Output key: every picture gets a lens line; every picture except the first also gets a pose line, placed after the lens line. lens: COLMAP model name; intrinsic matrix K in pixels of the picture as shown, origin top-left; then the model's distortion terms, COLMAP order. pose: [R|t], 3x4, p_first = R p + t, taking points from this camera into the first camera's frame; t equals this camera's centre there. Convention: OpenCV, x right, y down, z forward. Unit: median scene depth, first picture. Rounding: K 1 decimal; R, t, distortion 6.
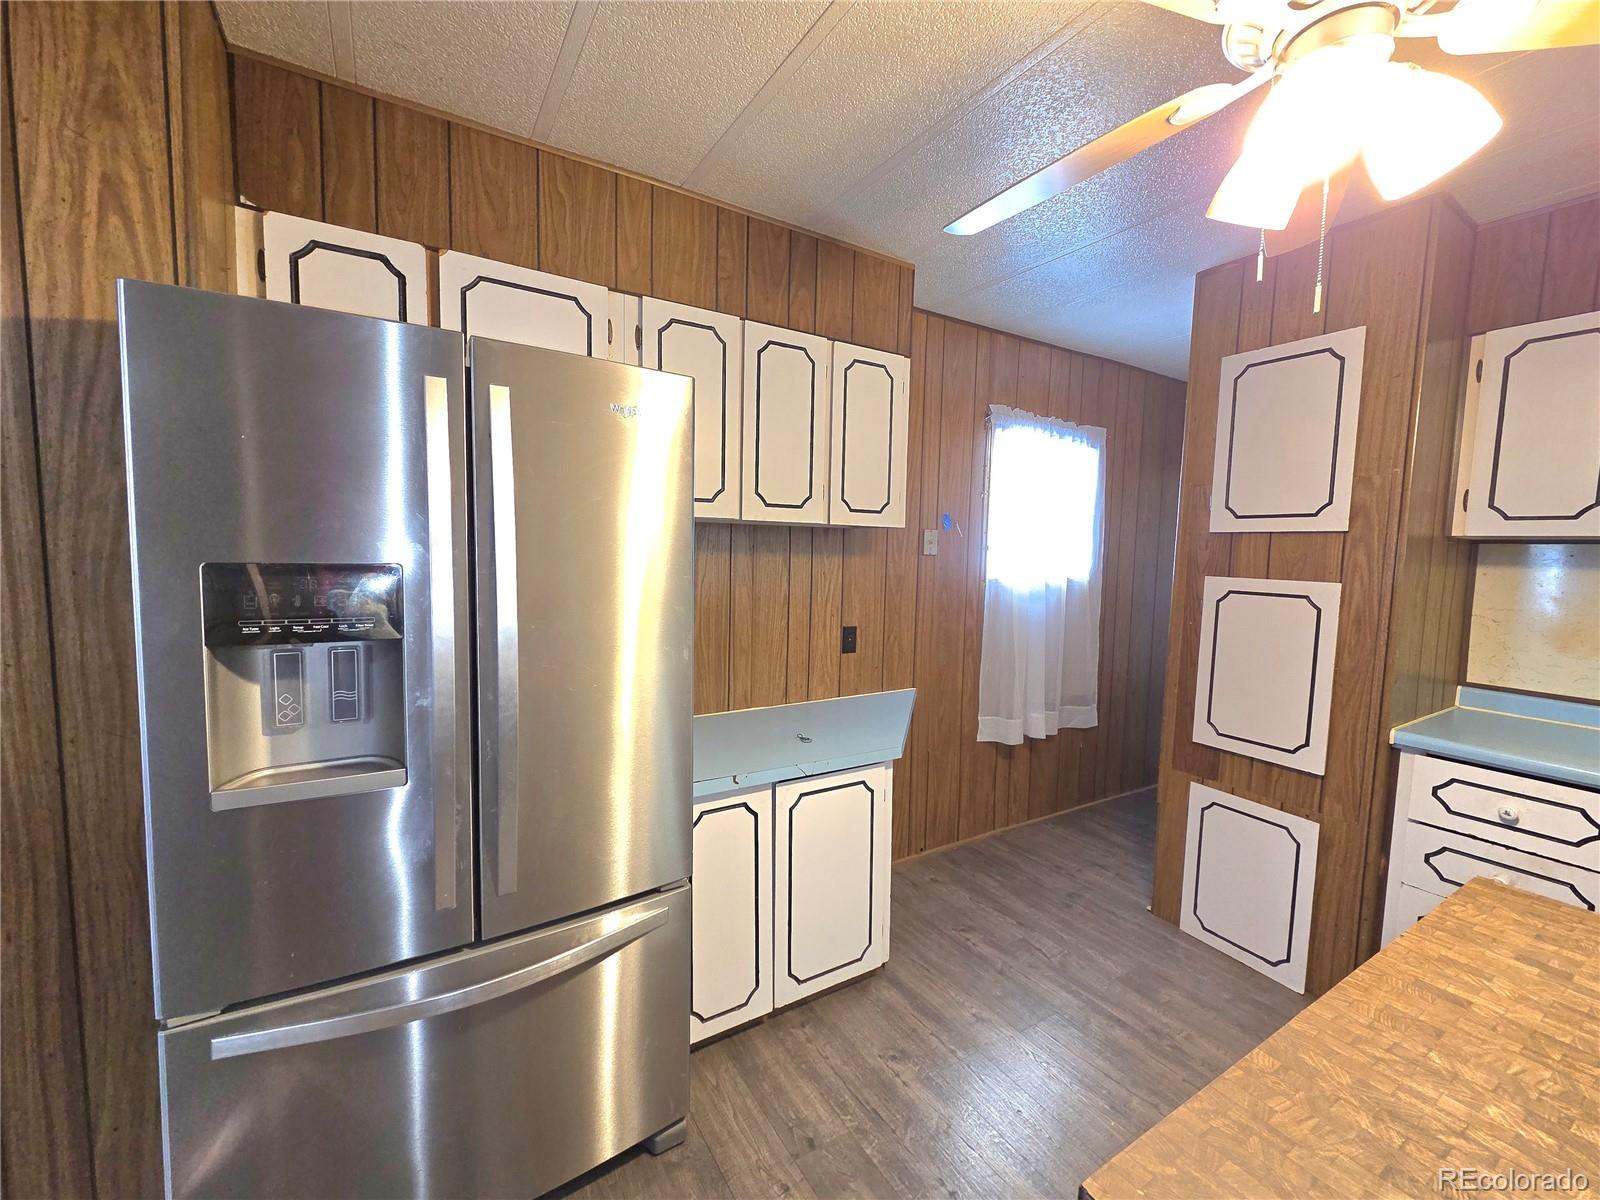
lens RADIAL K [[655.6, 0, 794.3], [0, 655.6, 599.2], [0, 0, 1]] dist [0.004568, -0.002241]
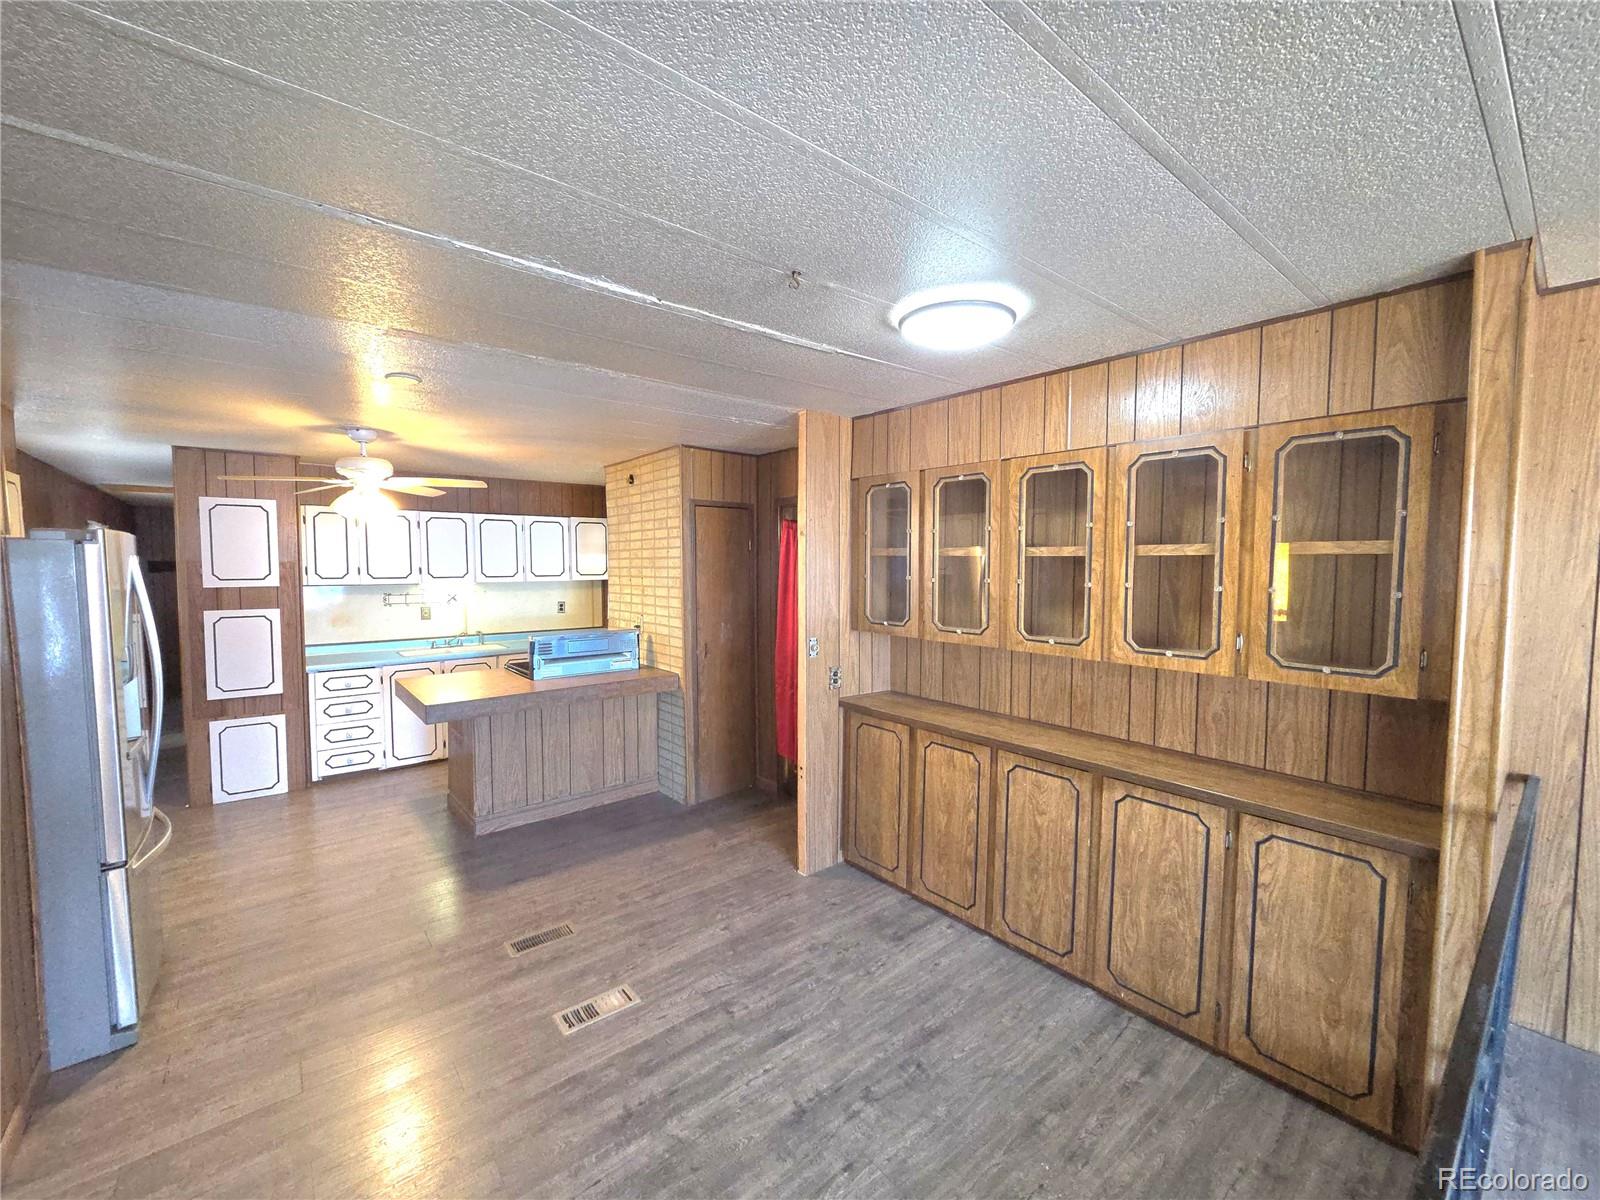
lens RADIAL K [[655.6, 0, 796.4], [0, 655.6, 598.4], [0, 0, 1]] dist [0.004568, -0.002241]
pose [[-0.140352, -0.075119, 0.987248, -1.656598], [0.076547, 0.993310, 0.086462, -0.117014], [-0.987138, 0.087706, -0.133663, -0.480032]]
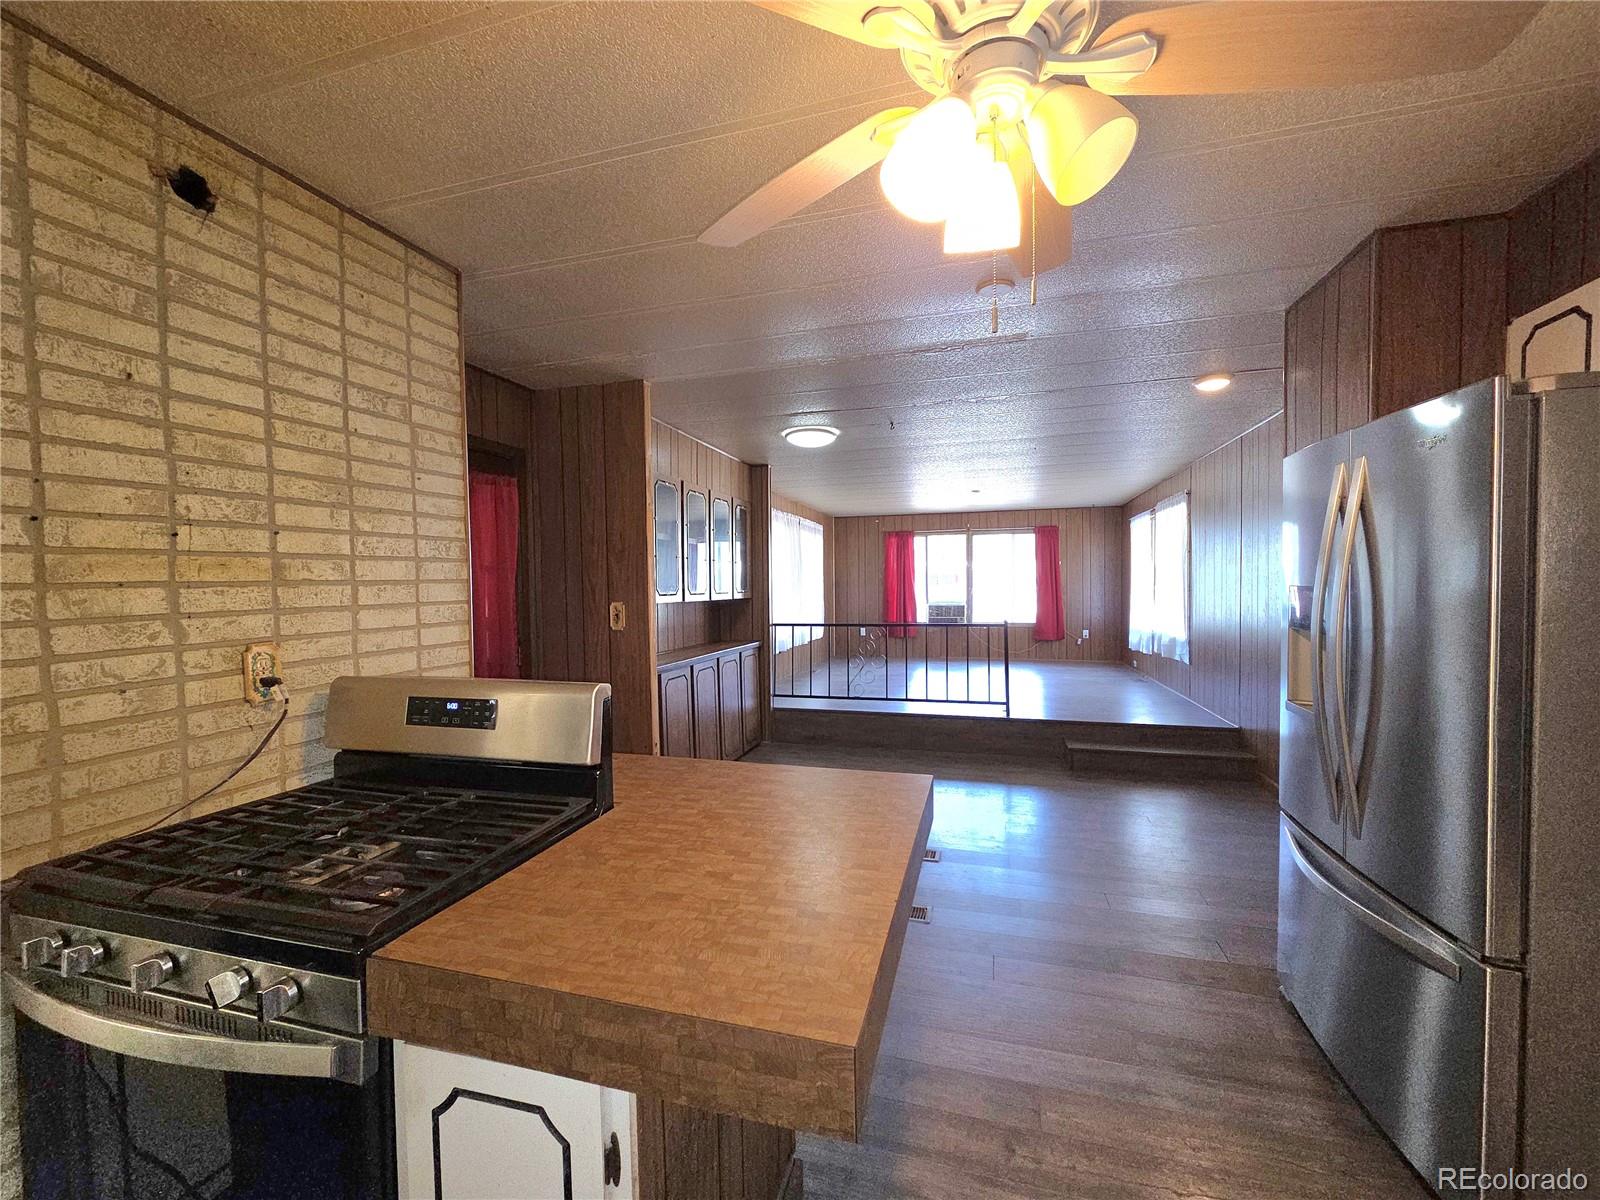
lens RADIAL K [[655.6, 0, 795.5], [0, 655.6, 598.9], [0, 0, 1]] dist [0.004568, -0.002241]
pose [[-0.738884, 0.009139, -0.673770, 0.777904], [-0.051731, 0.996188, 0.070243, -0.037498], [0.671844, 0.086756, -0.735595, 0.713893]]
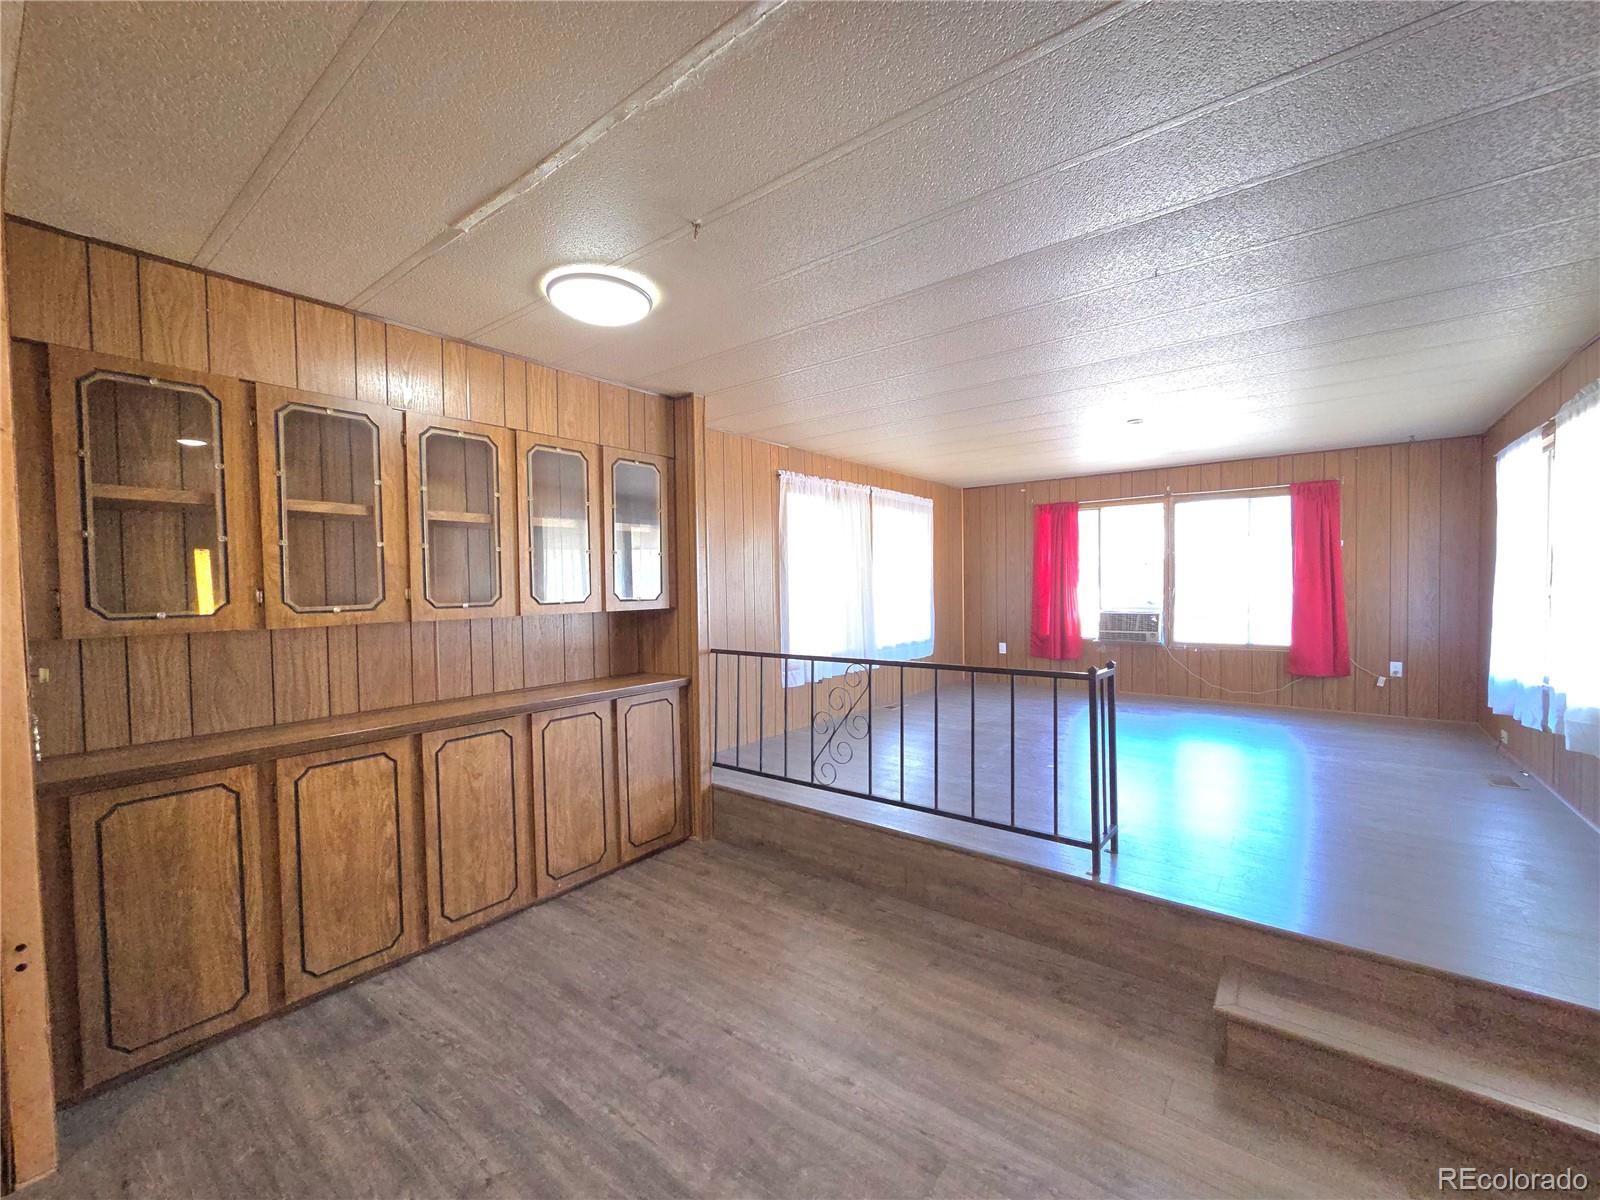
lens RADIAL K [[655.6, 0, 796.6], [0, 655.6, 597.2], [0, 0, 1]] dist [0.004568, -0.002241]
pose [[-0.935890, 0.008837, -0.352180, -0.623397], [-0.025131, 0.995464, 0.091762, -0.036001], [0.351394, 0.094730, -0.931423, 0.296512]]
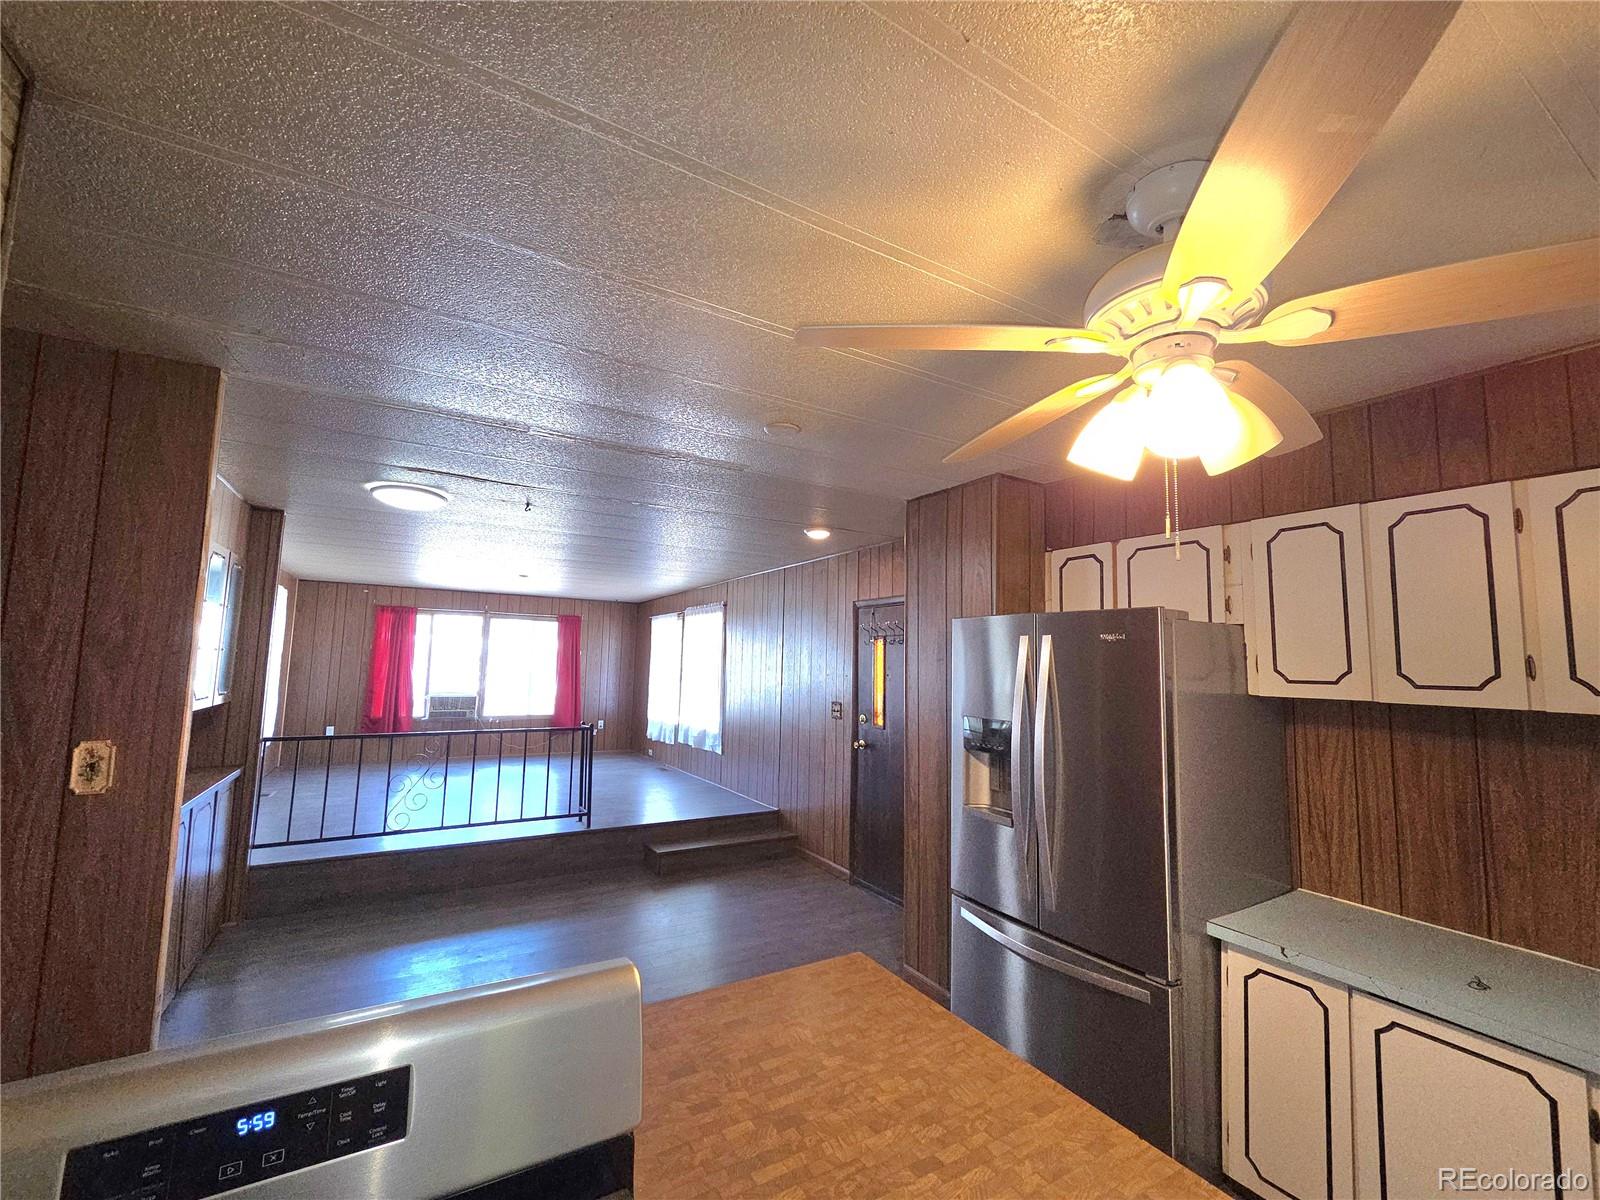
lens RADIAL K [[655.6, 0, 796.8], [0, 655.6, 599.2], [0, 0, 1]] dist [0.004568, -0.002241]
pose [[-0.012802, -0.113319, -0.993476, 0.892060], [-0.101219, 0.988601, -0.111459, -0.076762], [0.994782, 0.099132, -0.024126, 0.161194]]
